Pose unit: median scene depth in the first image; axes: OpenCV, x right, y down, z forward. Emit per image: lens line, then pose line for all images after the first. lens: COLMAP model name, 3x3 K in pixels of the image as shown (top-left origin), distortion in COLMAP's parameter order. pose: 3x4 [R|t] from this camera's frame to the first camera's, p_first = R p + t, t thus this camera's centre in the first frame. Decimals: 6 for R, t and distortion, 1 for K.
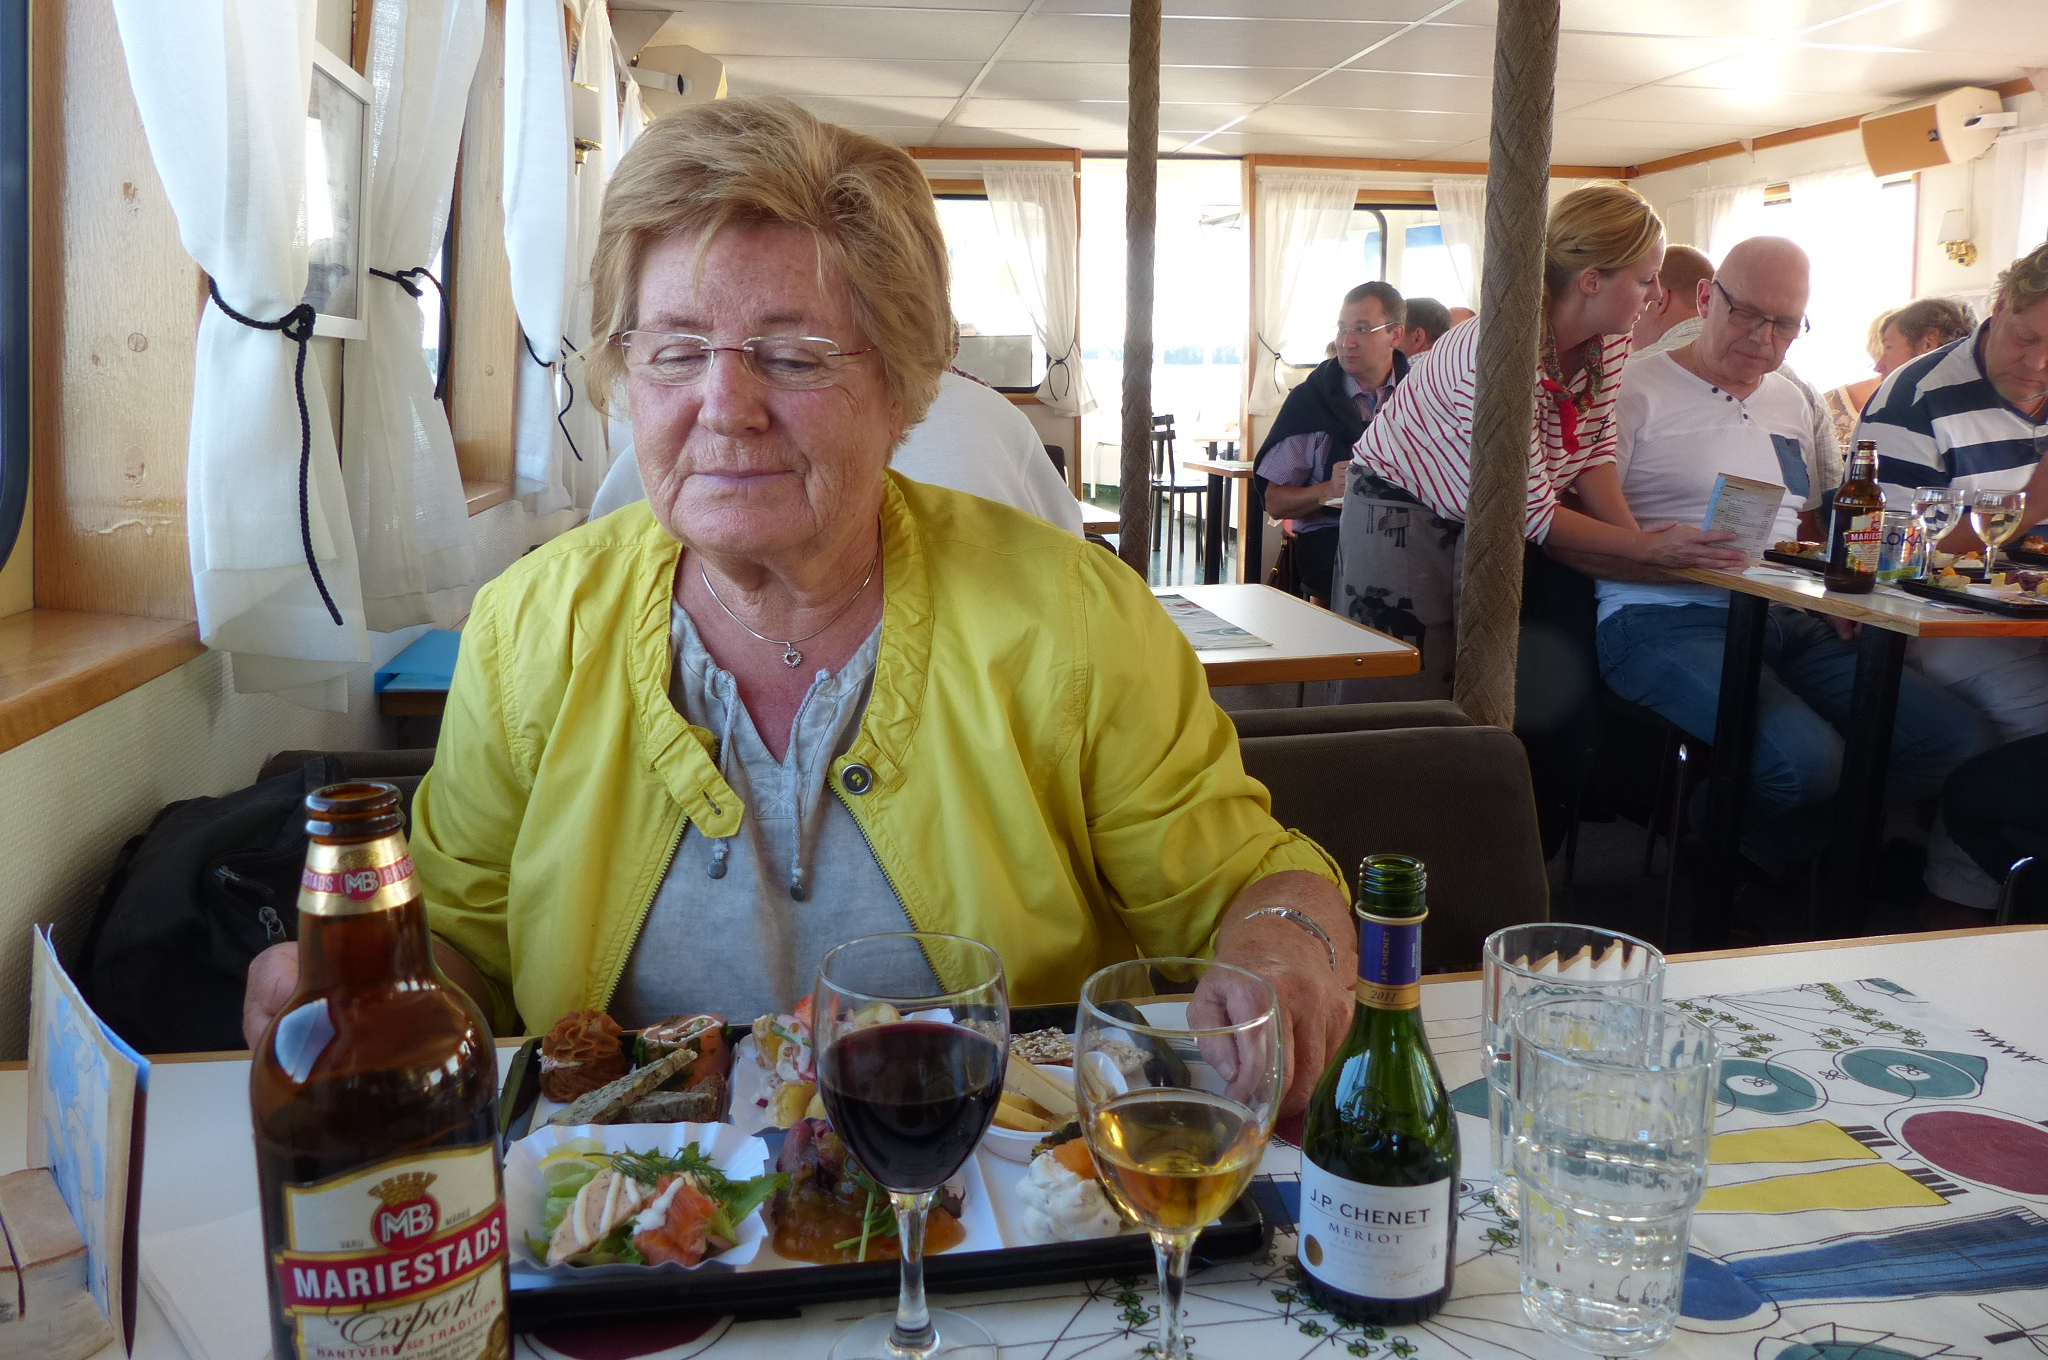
lens RADIAL K [[1541.1, 0, 1020.5], [0, 1541.1, 651.2], [0, 0, 1]] dist [-0.022200, 0.000861]
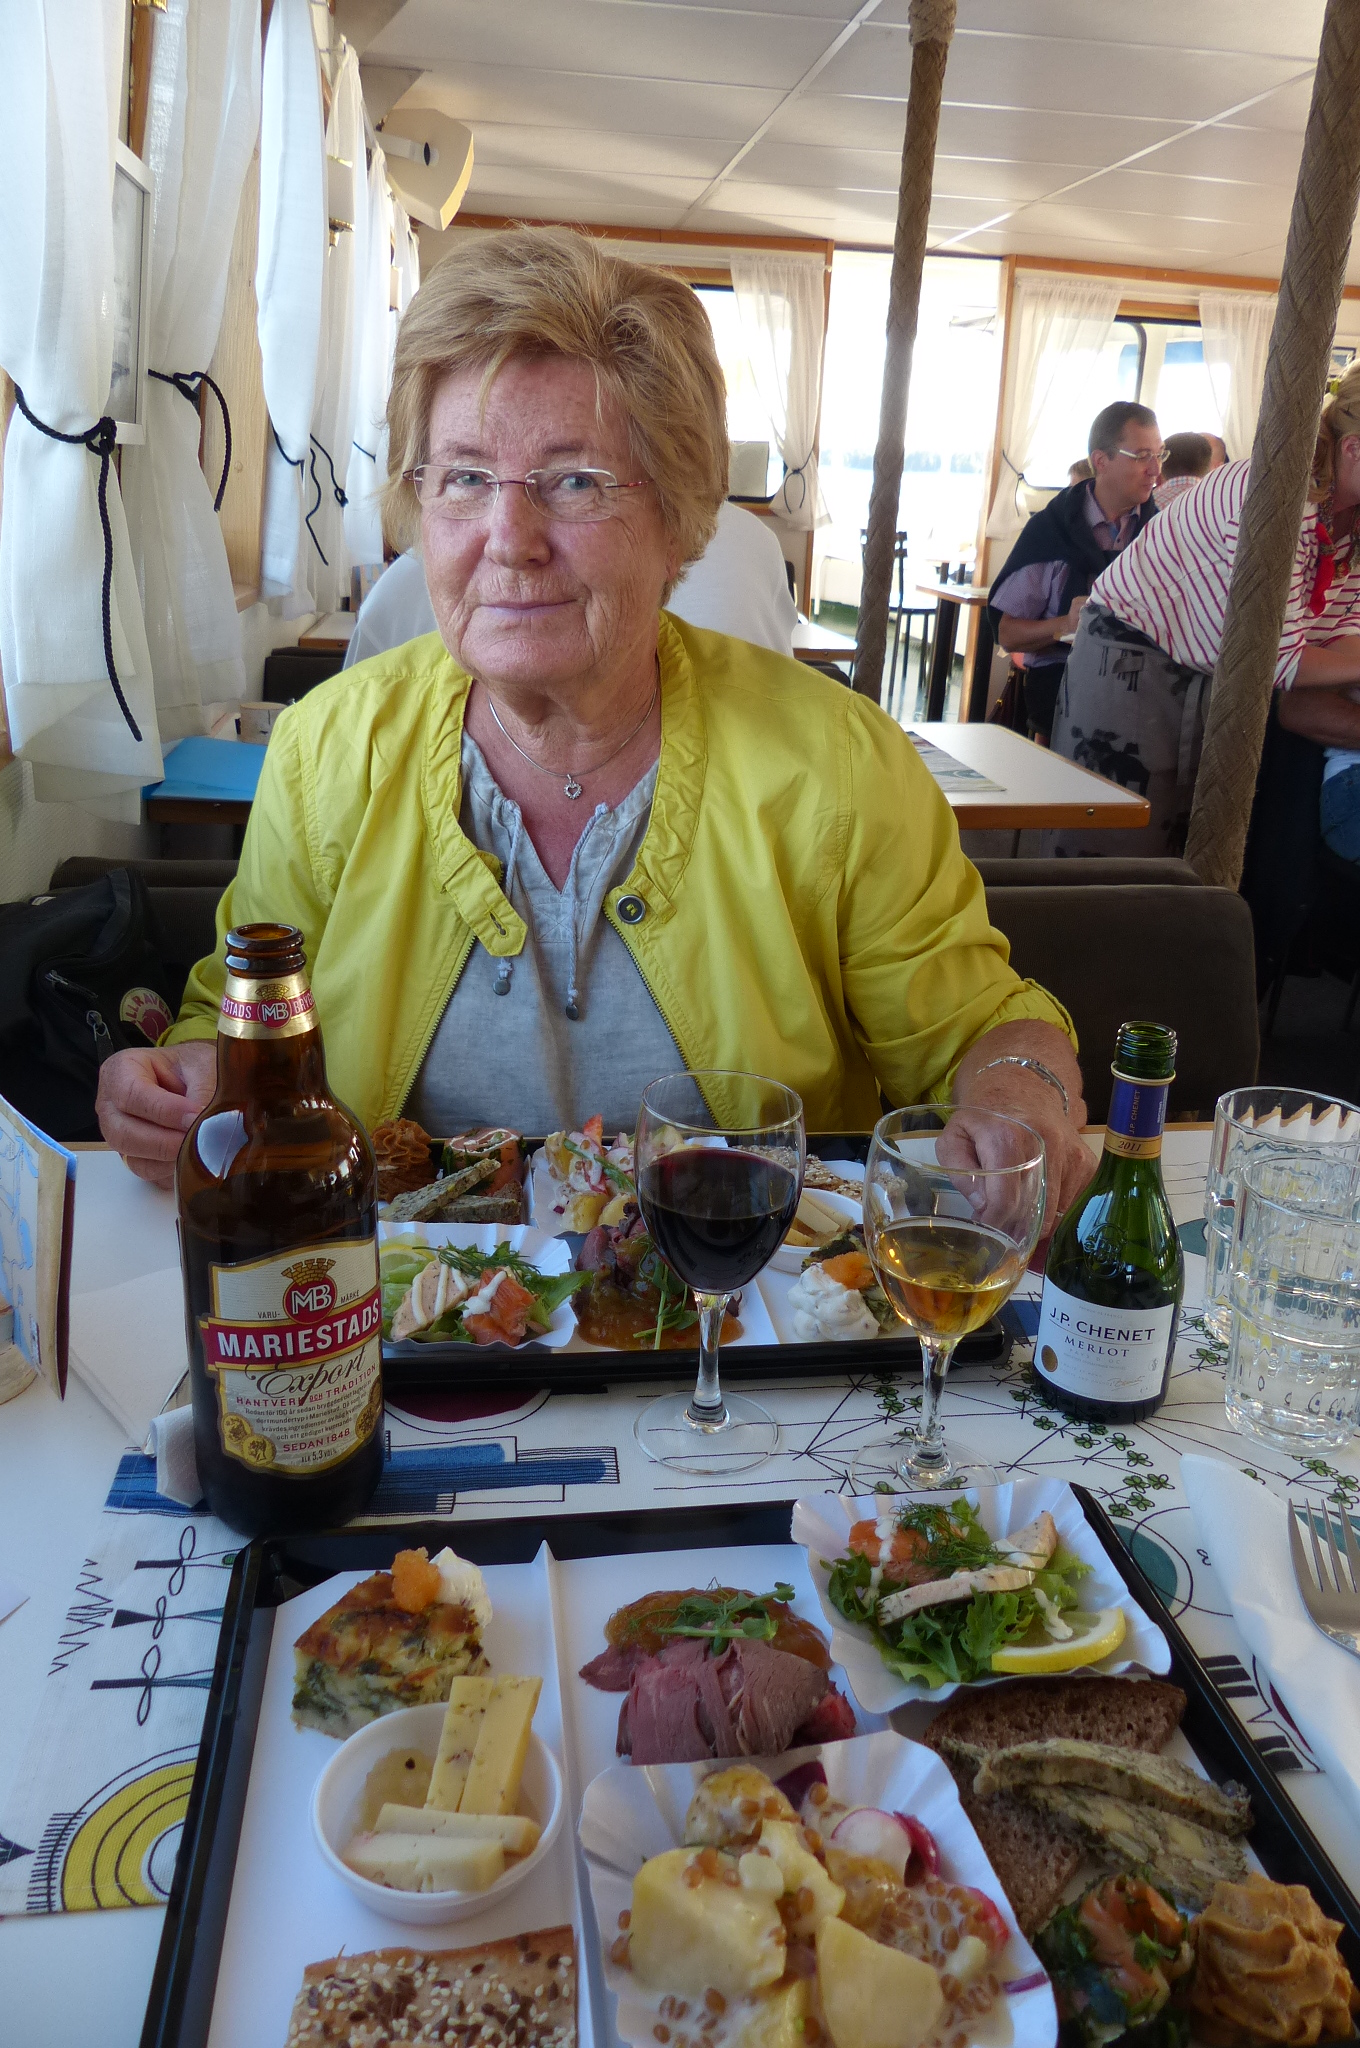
lens RADIAL K [[1553.4, 0, 743.4], [0, 1553.4, 1024.9], [0, 0, 1]] dist [-0.042342, 0.061089]
pose [[0.998487, 0.051785, 0.018495, -0.065892], [-0.054121, 0.984995, 0.163877, -0.030300], [-0.009731, -0.164630, 0.986307, -0.090717]]
